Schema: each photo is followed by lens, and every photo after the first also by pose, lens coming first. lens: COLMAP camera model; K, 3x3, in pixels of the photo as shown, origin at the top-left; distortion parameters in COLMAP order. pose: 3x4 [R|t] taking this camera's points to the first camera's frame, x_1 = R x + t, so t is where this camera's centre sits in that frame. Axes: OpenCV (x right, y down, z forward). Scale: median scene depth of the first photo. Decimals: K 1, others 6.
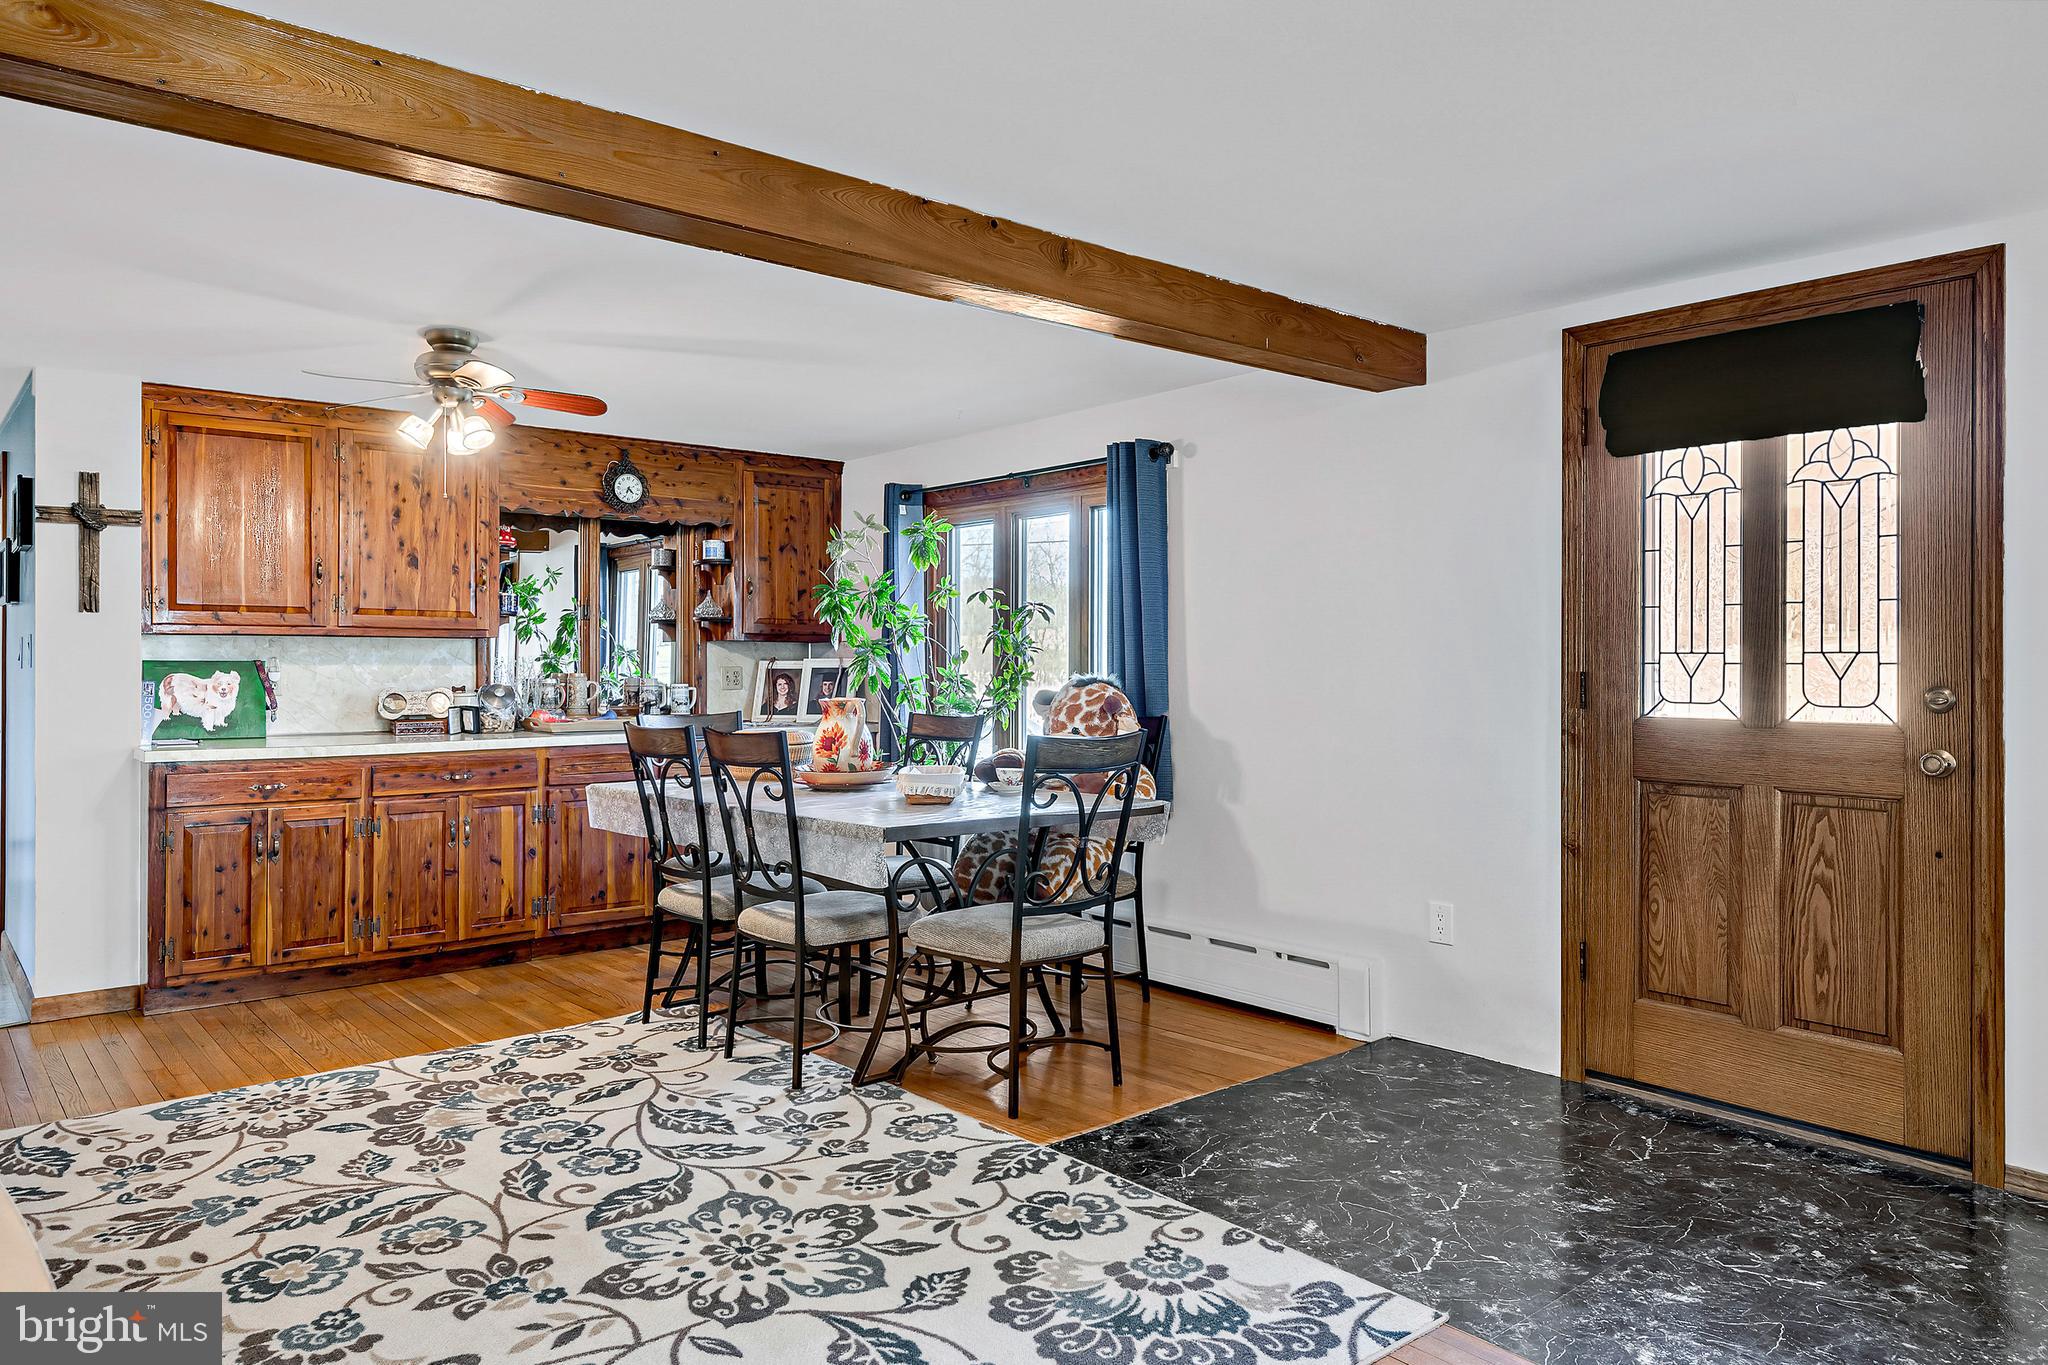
lens RADIAL K [[1344.7, 0, 1012.1], [0, 1344.7, 664.0], [0, 0, 1]] dist [0.028533, -0.021717]
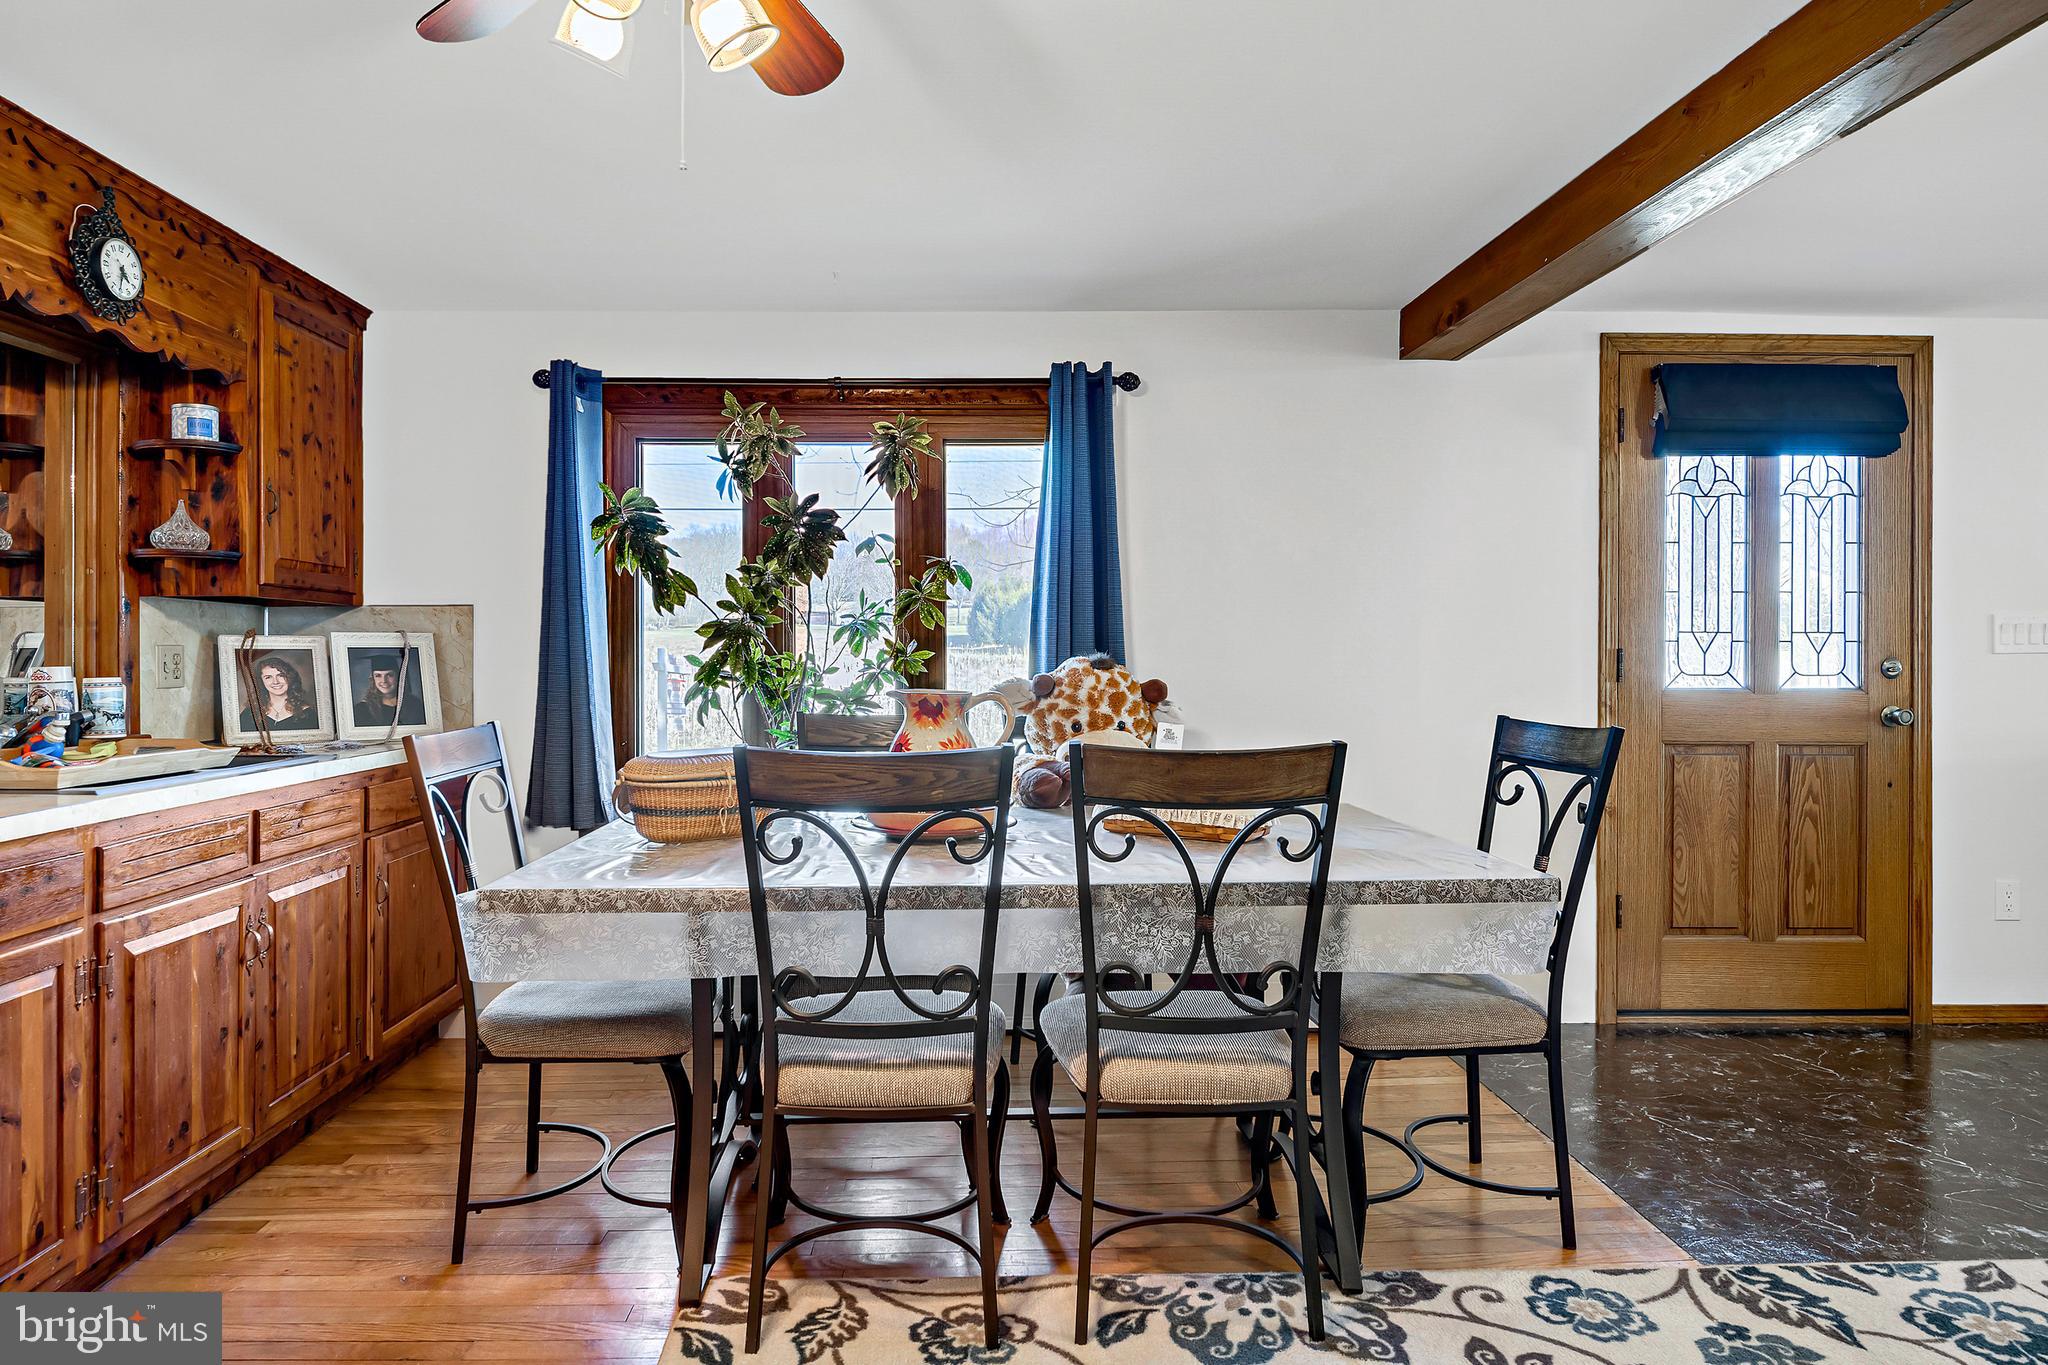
lens RADIAL K [[1220.3, 0, 964.2], [0, 1220.3, 655.6], [0, 0, 1]] dist [0.019095, -0.020156]
pose [[0.634266, 0.000089, 0.773115, -0.577188], [0.000387, 1.000000, -0.000432, 0.009896], [-0.773115, 0.000573, 0.634266, 0.657883]]
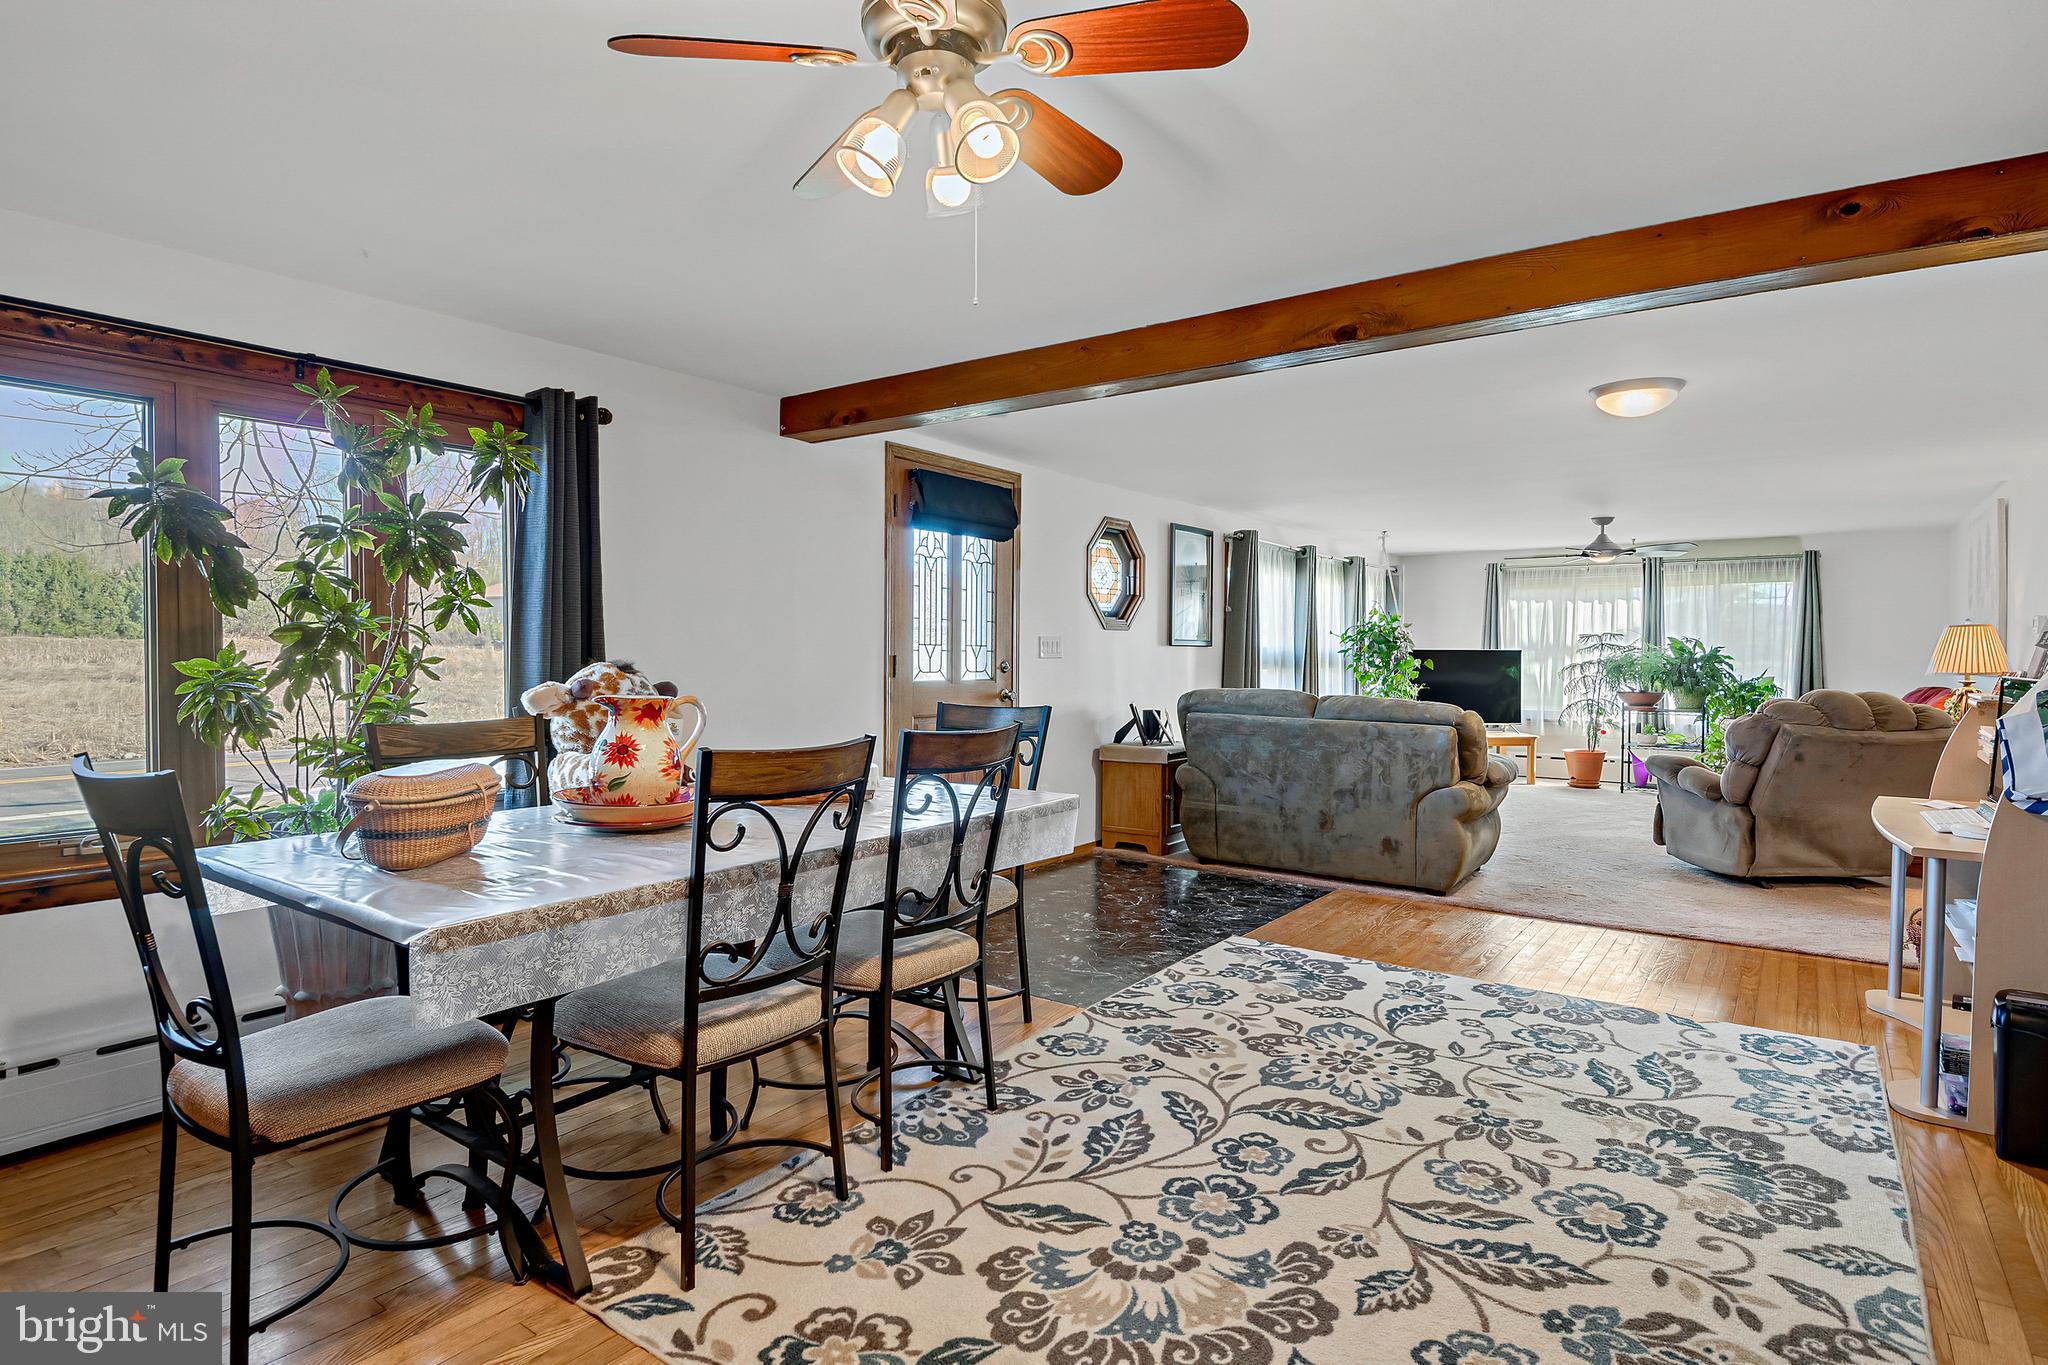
lens RADIAL K [[1070.1, 0, 1012.9], [0, 1070.1, 678.9], [0, 0, 1]] dist [0.015904, -0.023007]
pose [[-0.235551, -0.023546, 0.971577, -0.735890], [-0.003466, 0.999720, 0.023388, 0.003432], [-0.971856, 0.002141, -0.235567, 0.983138]]
